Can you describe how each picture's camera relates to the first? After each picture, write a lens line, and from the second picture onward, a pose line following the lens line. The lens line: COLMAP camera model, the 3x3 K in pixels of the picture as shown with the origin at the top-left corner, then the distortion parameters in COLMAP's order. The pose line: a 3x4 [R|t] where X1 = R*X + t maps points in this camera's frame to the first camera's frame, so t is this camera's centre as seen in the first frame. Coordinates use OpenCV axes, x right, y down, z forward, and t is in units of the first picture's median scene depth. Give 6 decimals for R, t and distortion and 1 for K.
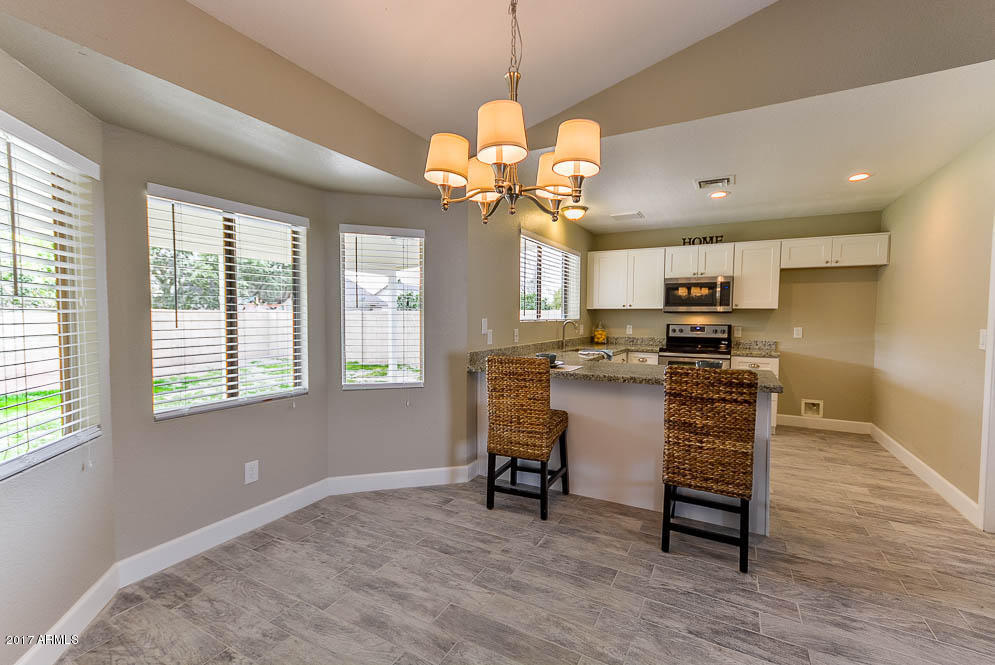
lens RADIAL K [[436.2, 0, 494.9], [0, 436.2, 336.7], [0, 0, 1]] dist [0.009189, -0.000306]
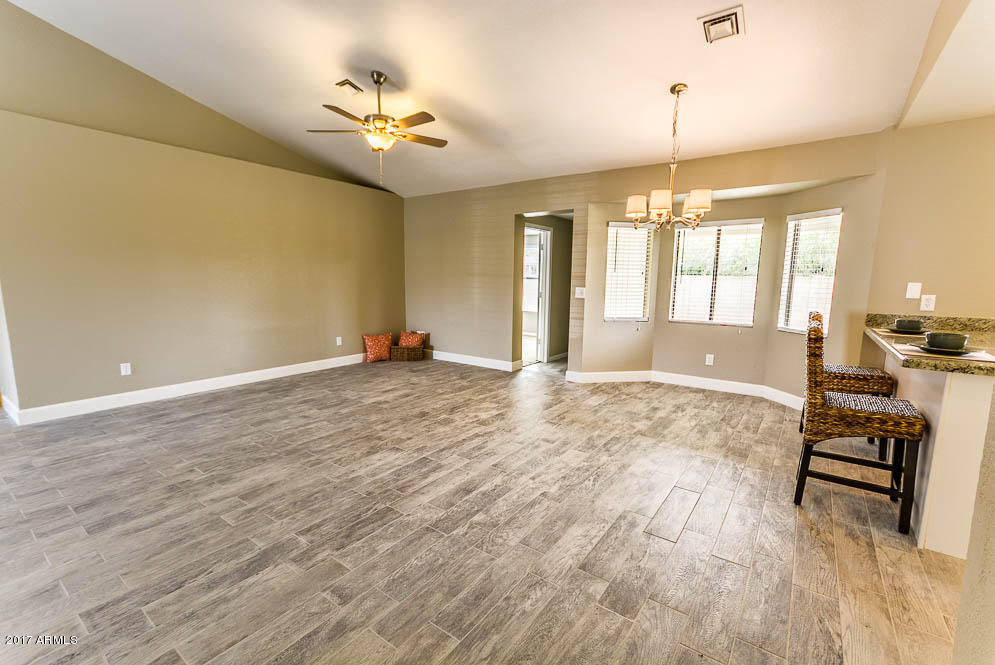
lens RADIAL K [[436.2, 0, 494.9], [0, 436.2, 336.7], [0, 0, 1]] dist [0.009189, -0.000306]
pose [[-0.128526, 0.127882, -0.983426, 0.749073], [-0.061245, 0.988734, 0.136577, 0.000246], [0.989813, 0.077784, -0.119246, 0.142204]]
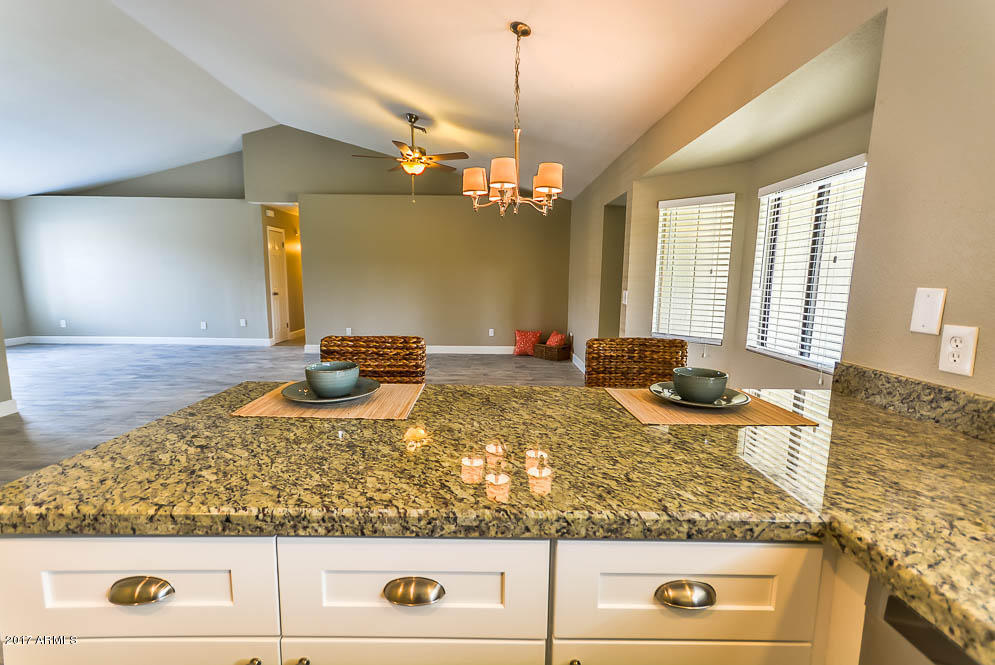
lens RADIAL K [[436.2, 0, 494.9], [0, 436.2, 336.7], [0, 0, 1]] dist [0.009189, -0.000306]
pose [[-0.874270, 0.050774, -0.482777, 0.301197], [-0.040916, 0.983269, 0.177506, -0.035654], [0.483713, 0.174941, -0.857565, 0.792889]]
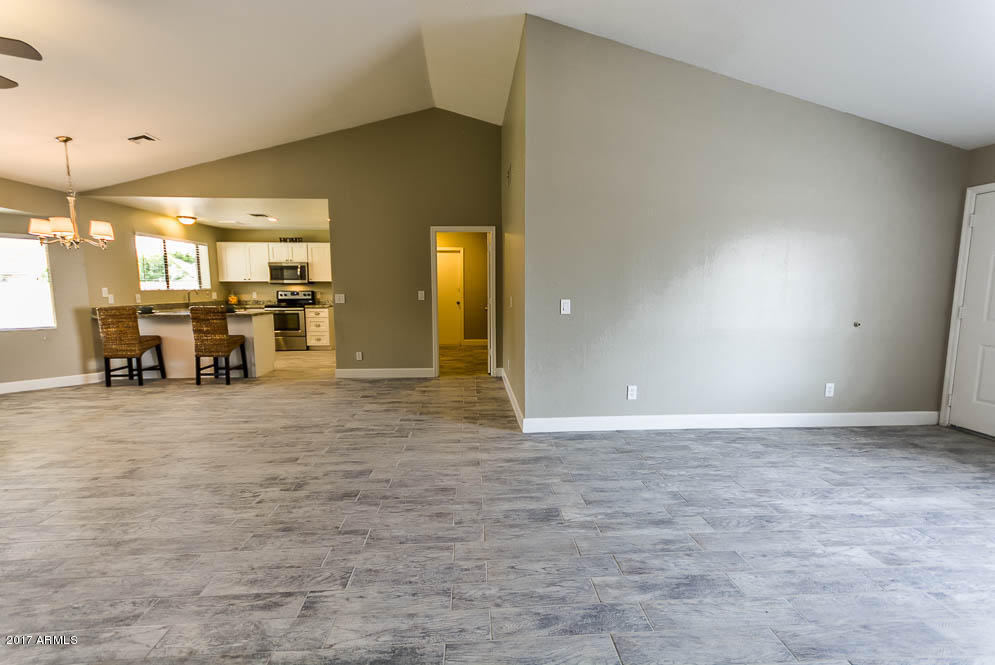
lens RADIAL K [[436.2, 0, 494.9], [0, 436.2, 336.7], [0, 0, 1]] dist [0.009189, -0.000306]
pose [[0.848357, -0.068547, 0.524968, 0.246120], [0.033164, 0.996516, 0.076524, 0.046247], [-0.528384, -0.047510, 0.847675, -0.870986]]
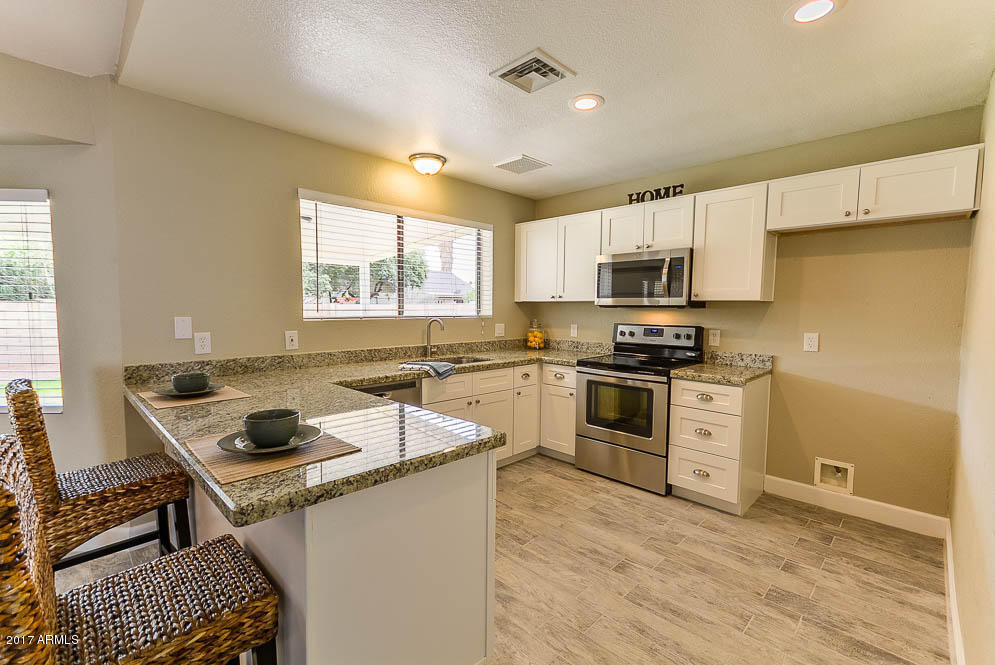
lens RADIAL K [[436.2, 0, 494.9], [0, 436.2, 336.7], [0, 0, 1]] dist [0.009189, -0.000306]
pose [[0.959382, 0.019598, -0.281428, 0.455139], [-0.014439, 0.999688, 0.020393, -0.022022], [0.281740, -0.015501, 0.959366, 0.328381]]
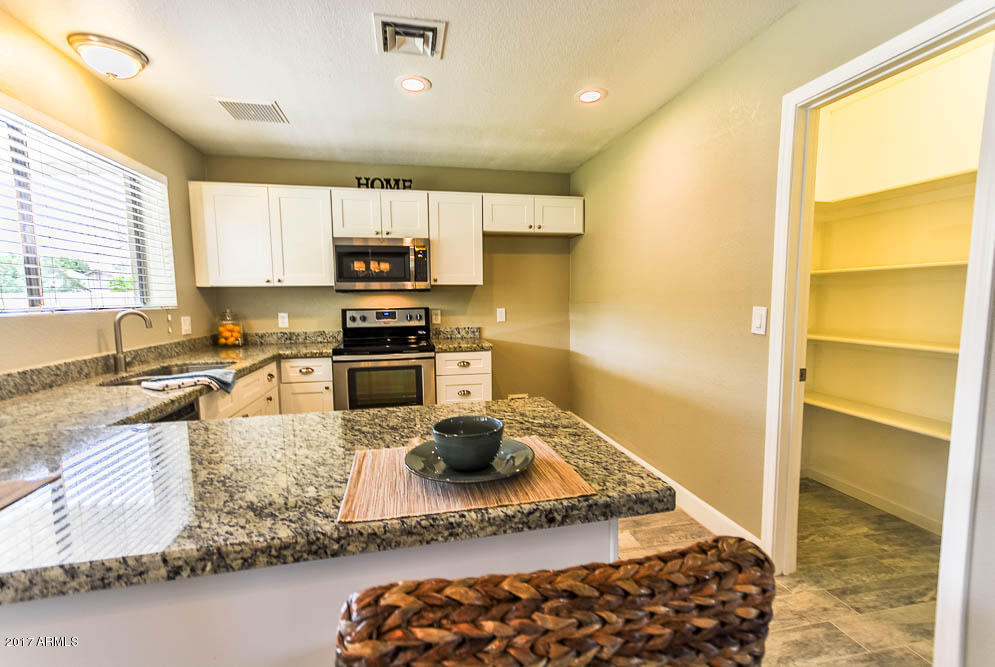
lens RADIAL K [[440.2, 0, 494.8], [0, 440.2, 338.9], [0, 0, 1]] dist [0.008887, -0.000459]
pose [[0.761231, -0.077521, 0.643831, 0.154839], [0.048238, 0.996848, 0.062993, -0.017040], [-0.646685, -0.016895, 0.762570, 0.386392]]
